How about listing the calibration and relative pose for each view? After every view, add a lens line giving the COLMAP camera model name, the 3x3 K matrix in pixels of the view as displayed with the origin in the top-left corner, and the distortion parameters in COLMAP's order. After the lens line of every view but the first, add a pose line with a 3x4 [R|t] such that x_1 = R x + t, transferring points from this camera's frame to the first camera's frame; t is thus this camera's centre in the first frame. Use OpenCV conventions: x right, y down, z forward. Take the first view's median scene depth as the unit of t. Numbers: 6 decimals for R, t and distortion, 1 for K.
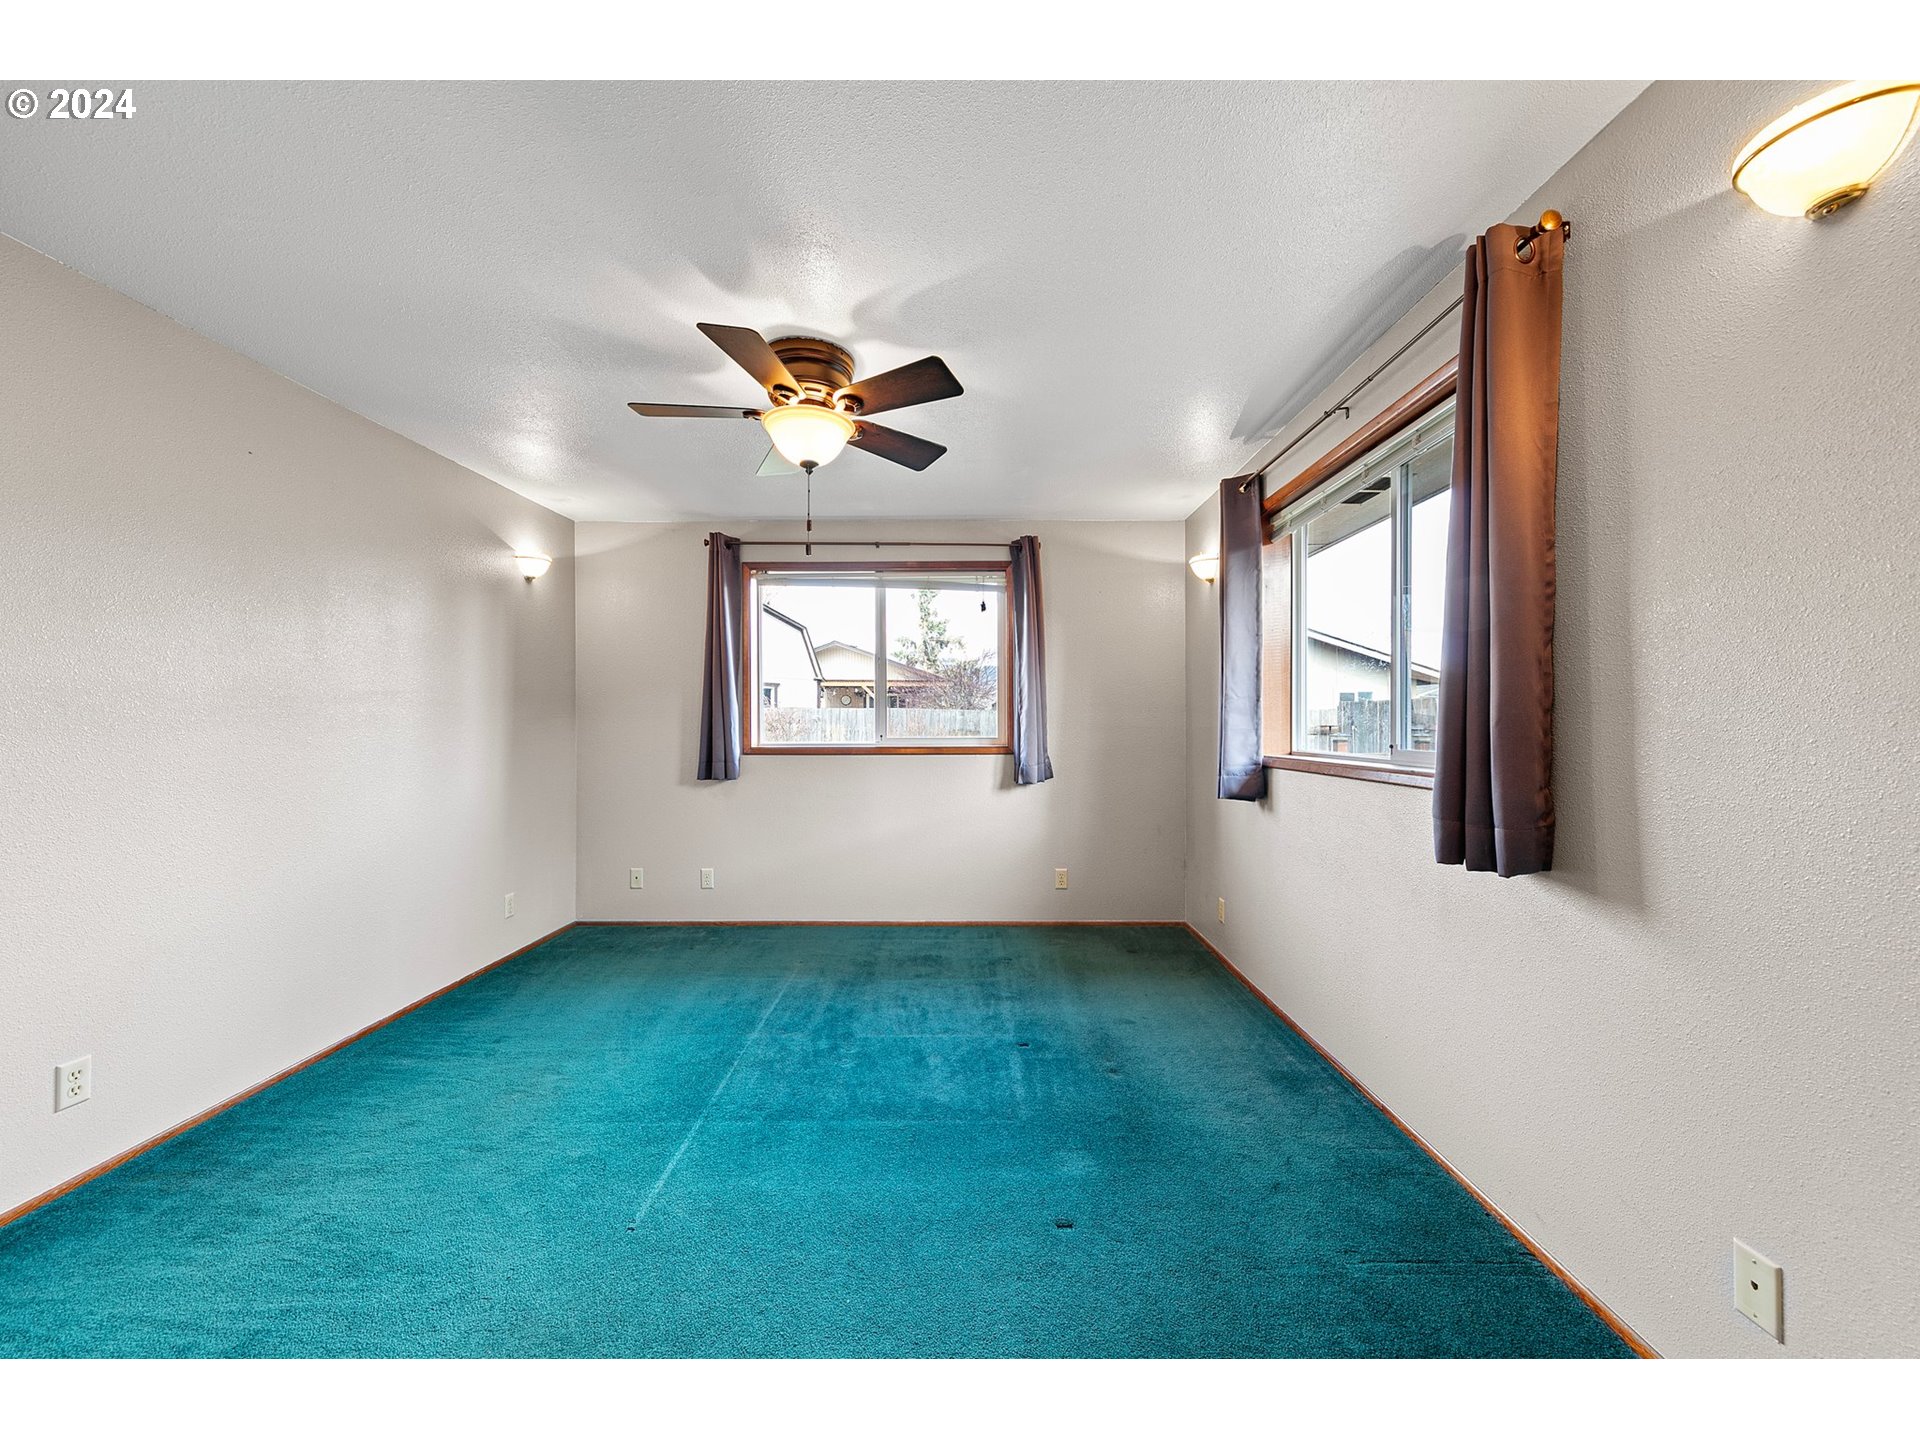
lens RADIAL K [[844.5, 0, 961.5], [0, 844.5, 721.1], [0, 0, 1]] dist [0.004680, 0.000976]
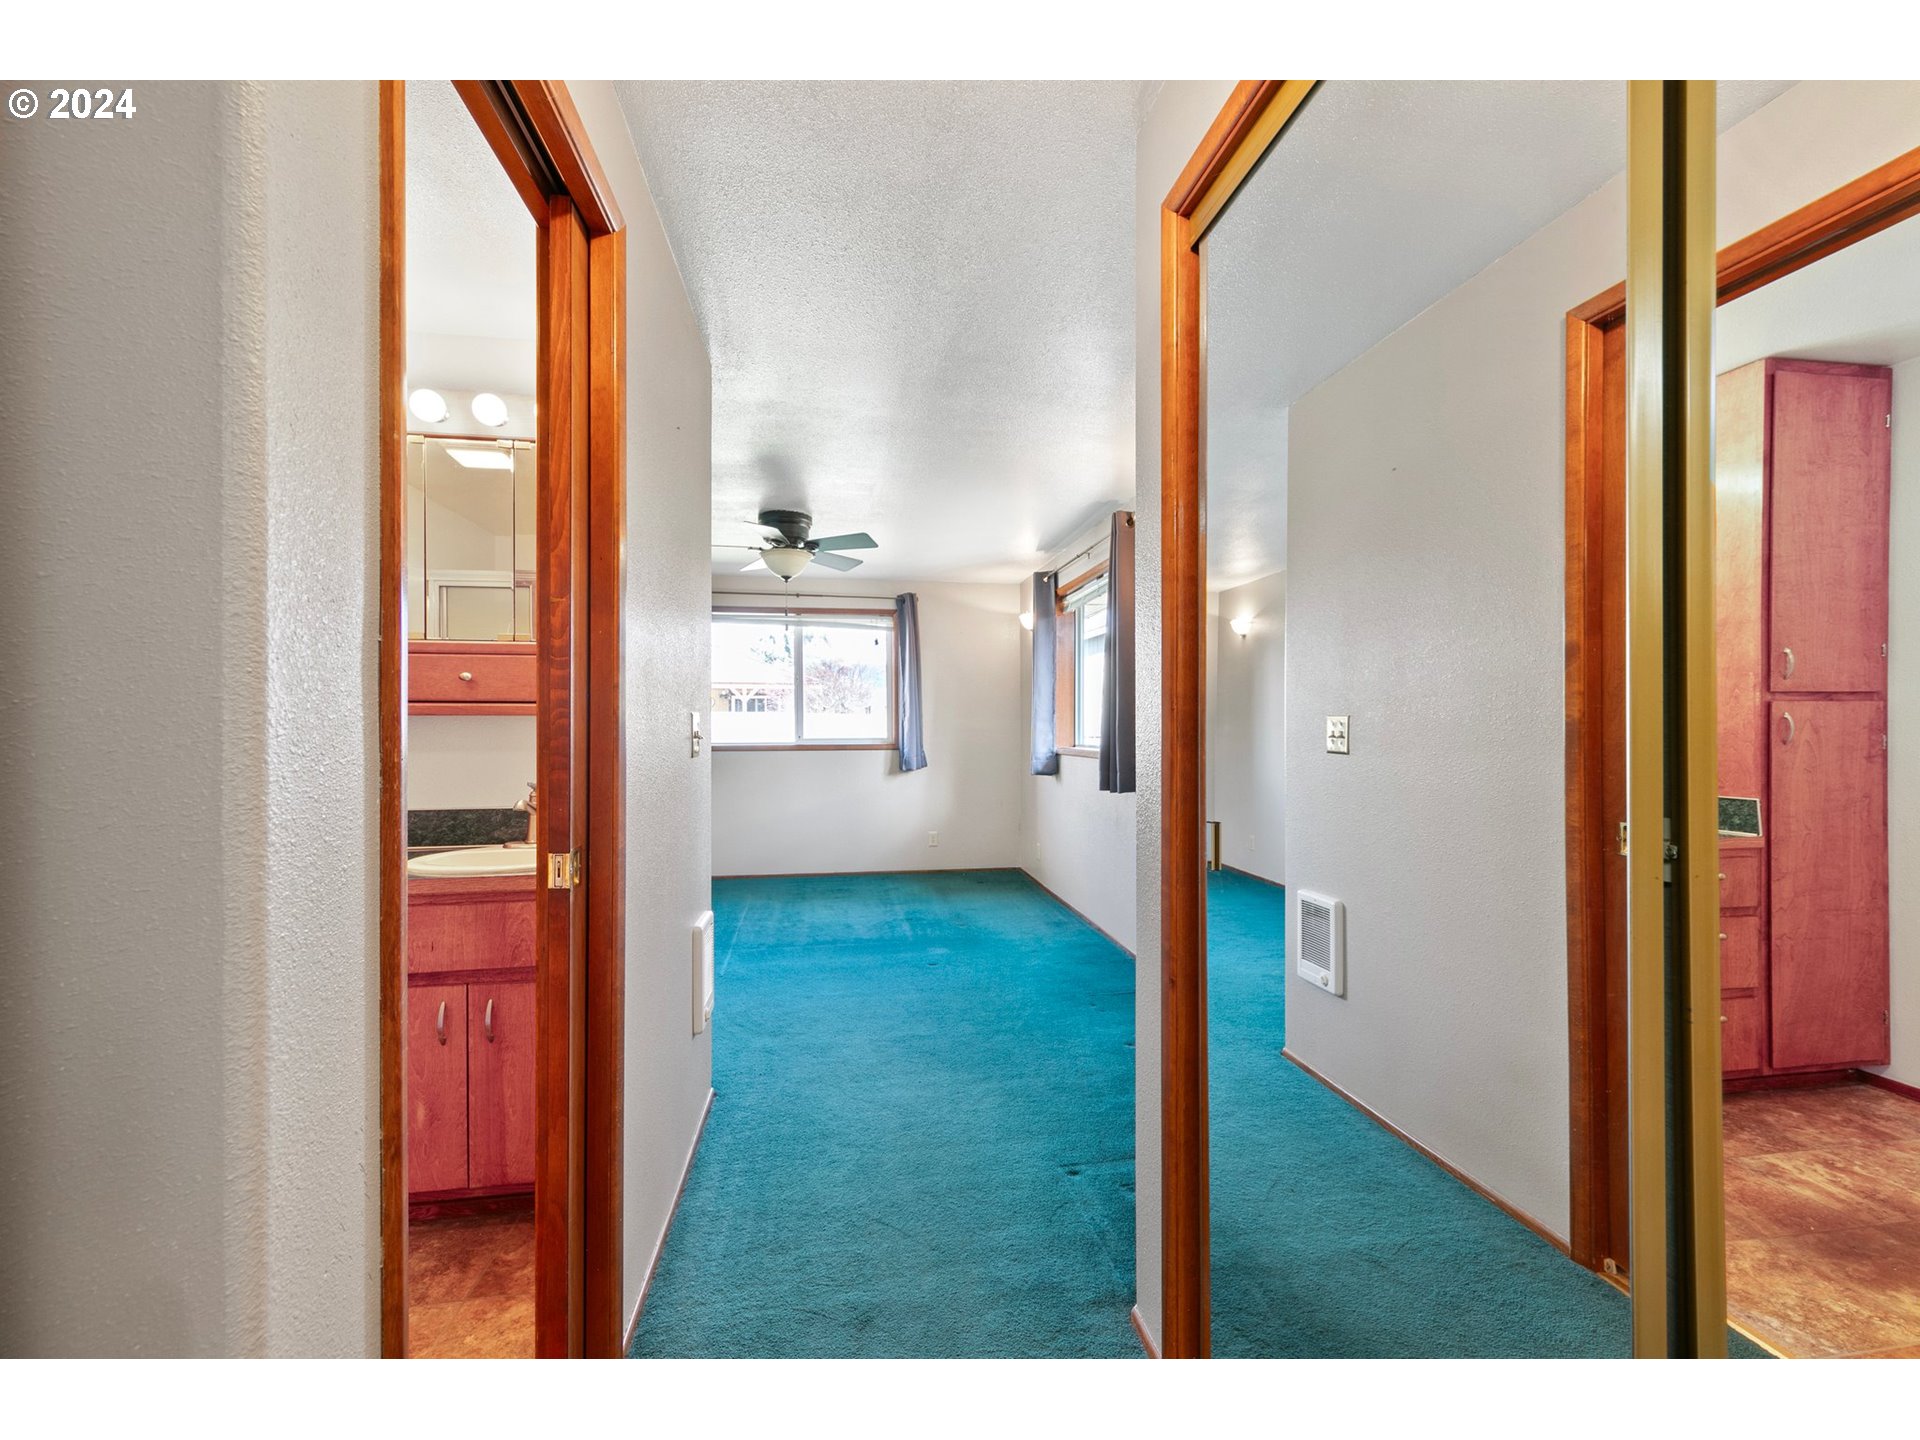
lens RADIAL K [[844.5, 0, 963.6], [0, 844.5, 722.6], [0, 0, 1]] dist [0.004680, 0.000976]
pose [[0.988600, 0.000391, 0.150565, -0.057943], [-0.000060, 0.999998, -0.002205, -0.002517], [-0.150565, 0.002171, 0.988598, -0.533871]]
